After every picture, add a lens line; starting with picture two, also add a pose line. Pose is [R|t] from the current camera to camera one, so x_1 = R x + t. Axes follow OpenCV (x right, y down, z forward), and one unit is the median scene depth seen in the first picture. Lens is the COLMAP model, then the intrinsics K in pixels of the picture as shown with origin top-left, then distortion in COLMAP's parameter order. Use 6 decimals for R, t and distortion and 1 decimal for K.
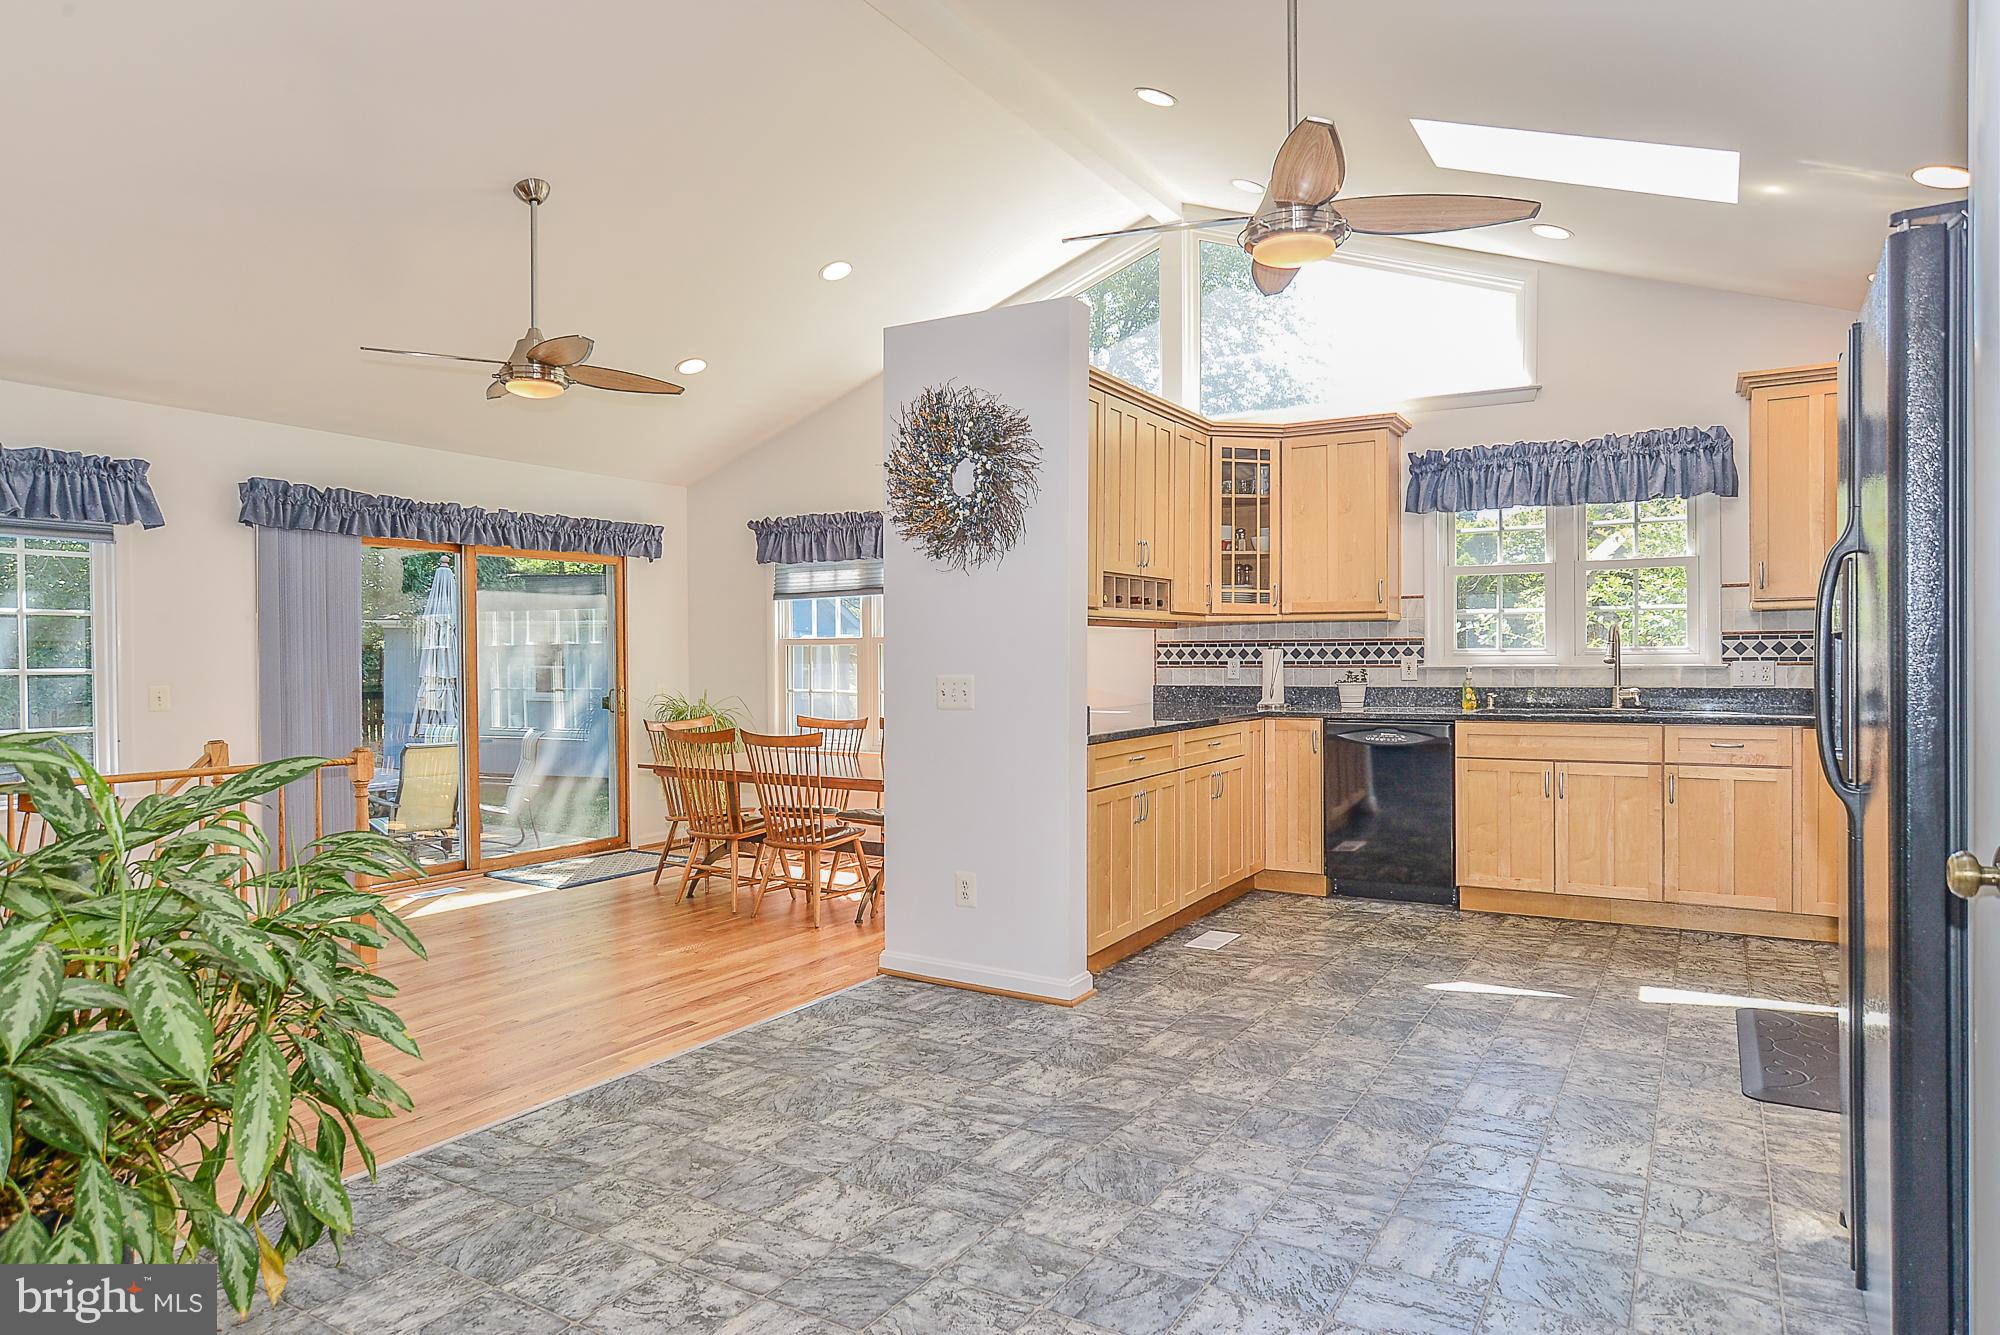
lens RADIAL K [[1170.2, 0, 997.6], [0, 1170.2, 674.9], [0, 0, 1]] dist [-0.024634, 0.018452]
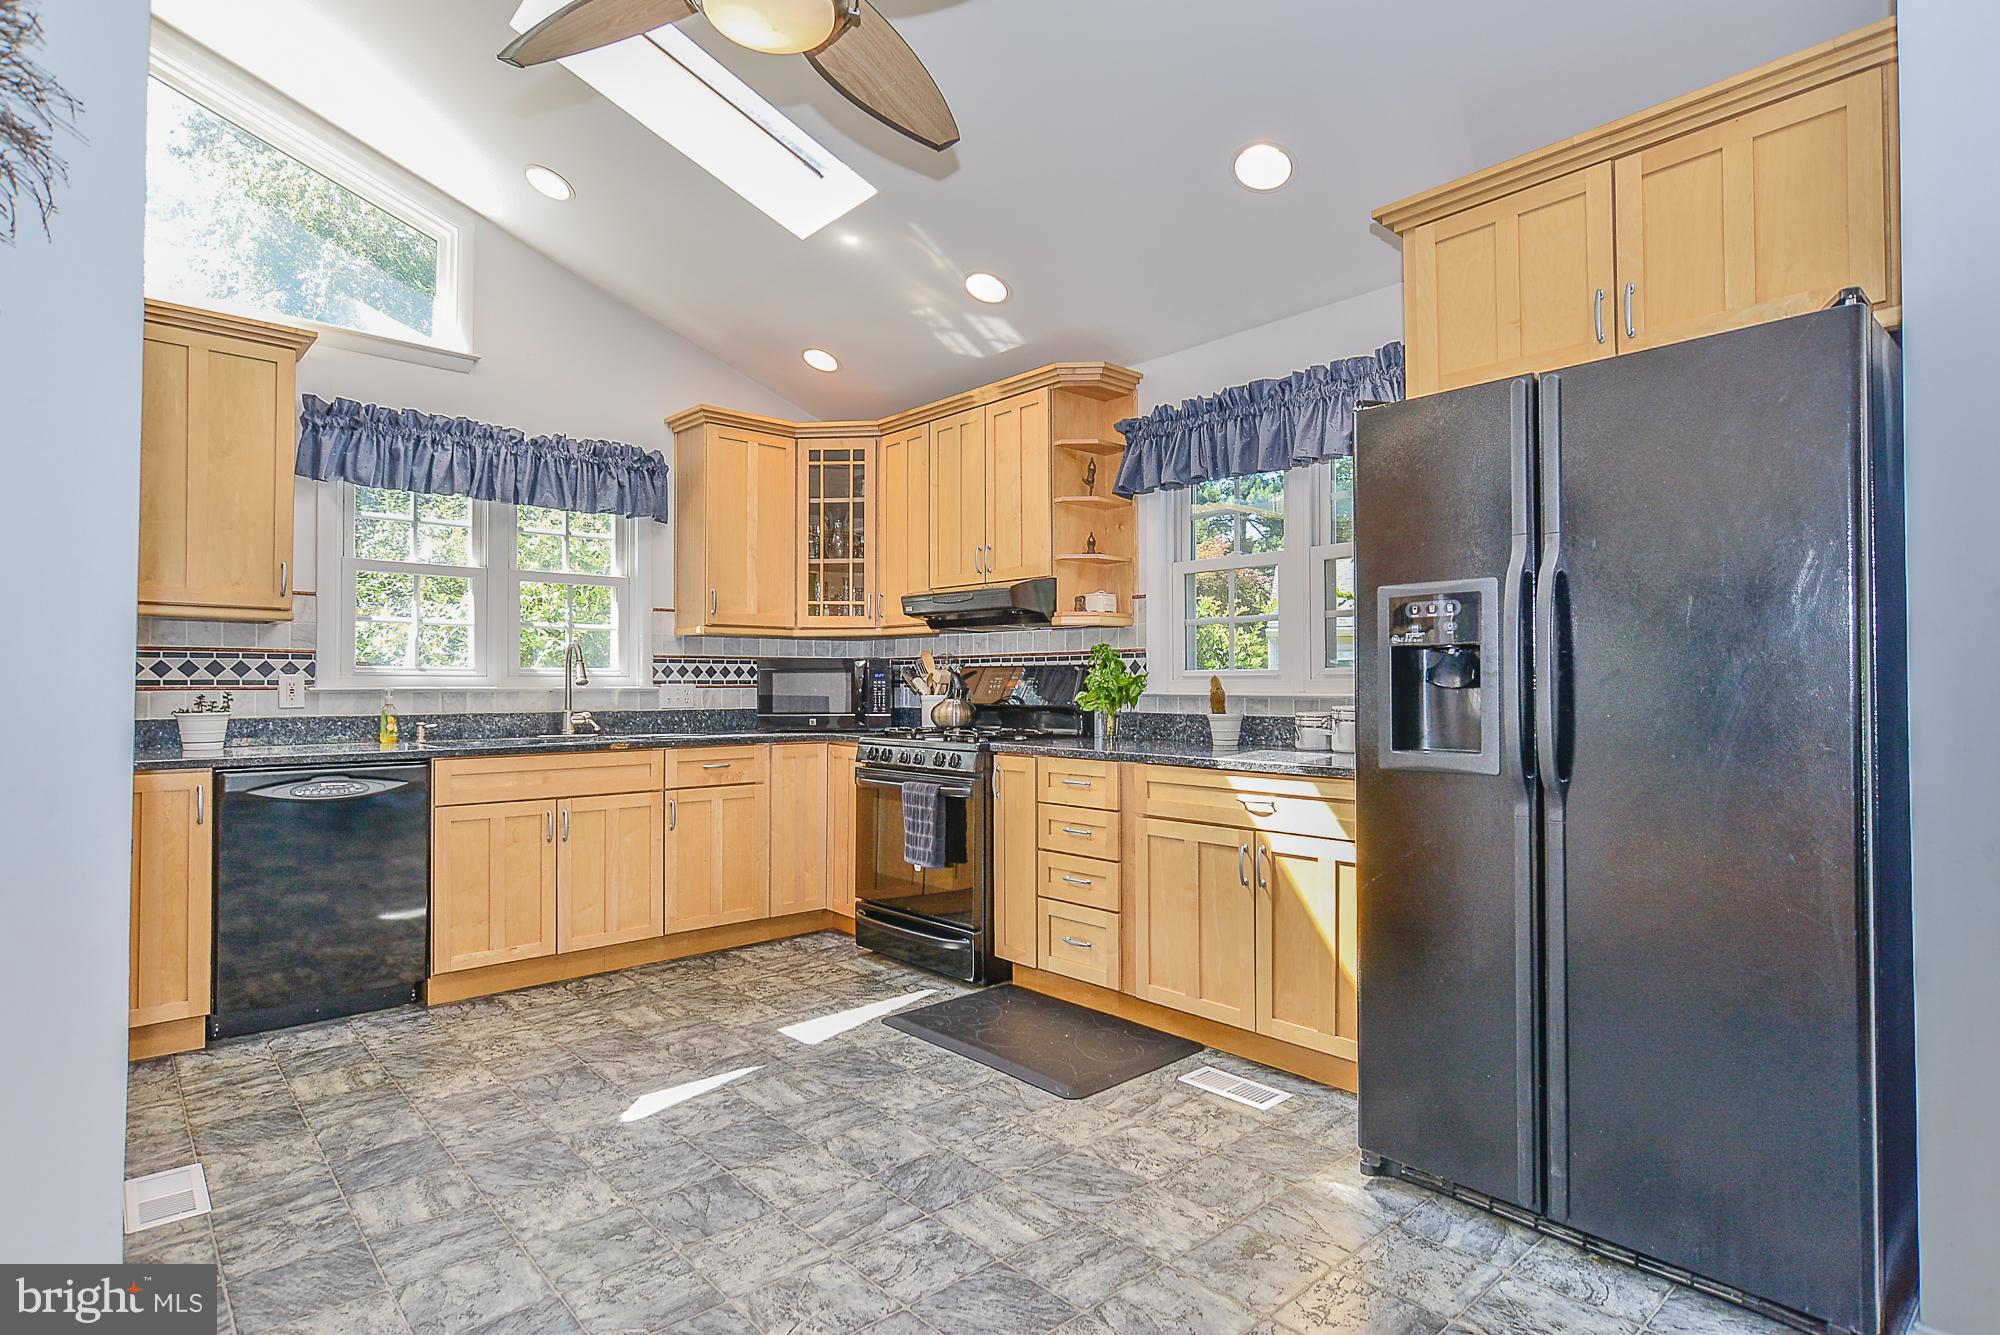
lens RADIAL K [[1029.0, 0, 977.9], [0, 1029.0, 674.8], [0, 0, 1]] dist [-0.000713, 0.000760]
pose [[0.295344, 0.018576, 0.955210, -0.144501], [0.011427, 0.999671, -0.022974, 0.003942], [-0.955323, 0.017700, 0.295034, 0.453601]]
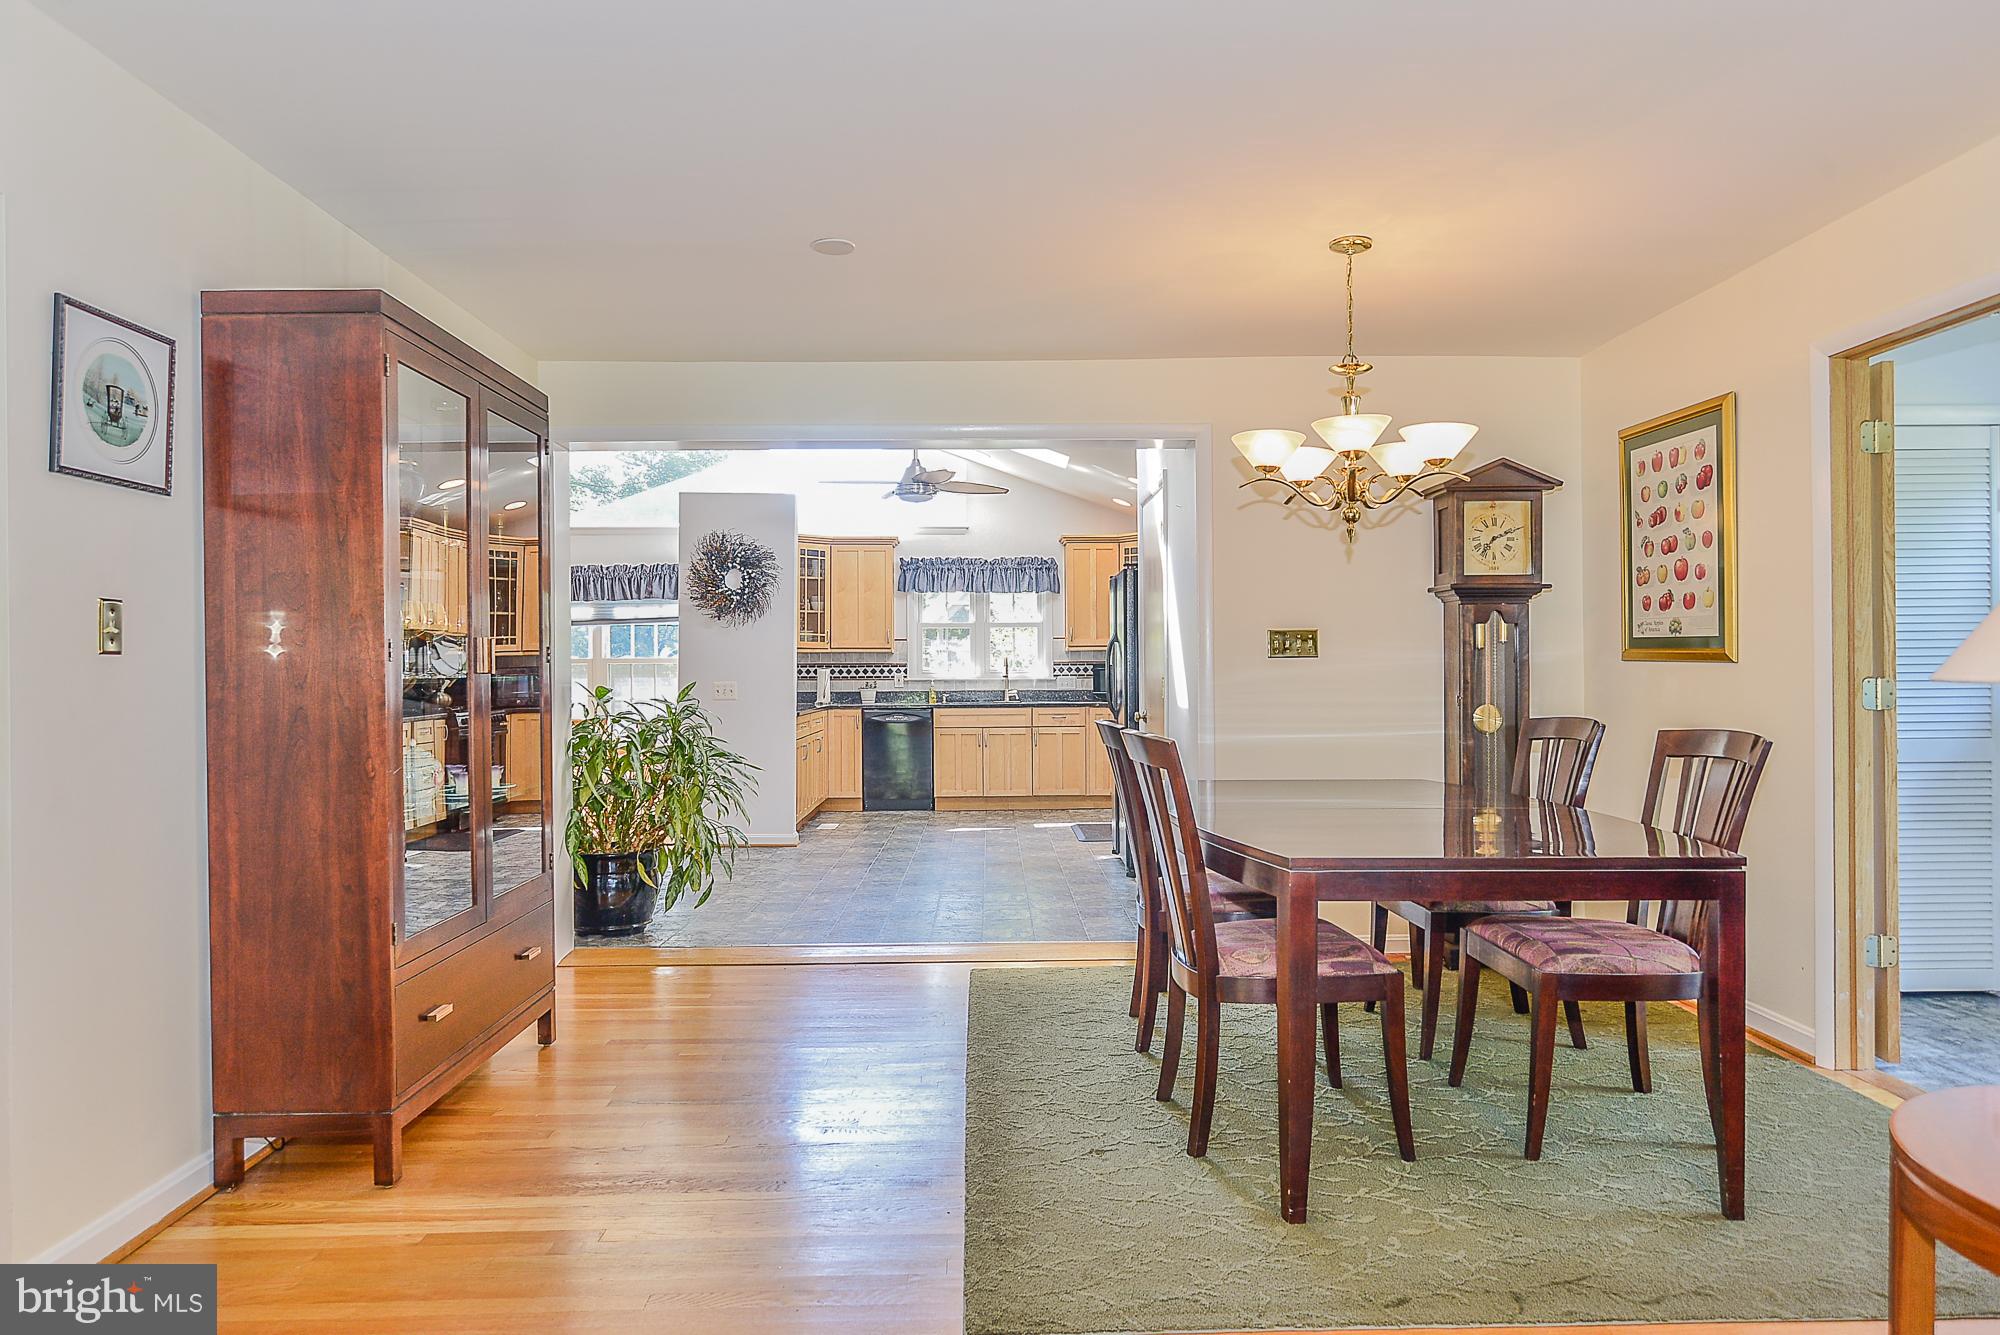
lens RADIAL K [[1214.1, 0, 956.3], [0, 1214.1, 677.6], [0, 0, 1]] dist [-0.002448, -0.000206]
pose [[0.864691, 0.001450, 0.502302, -0.538764], [0.005992, 0.999895, -0.013203, 0.016167], [-0.502268, 0.014426, 0.864591, -0.679193]]
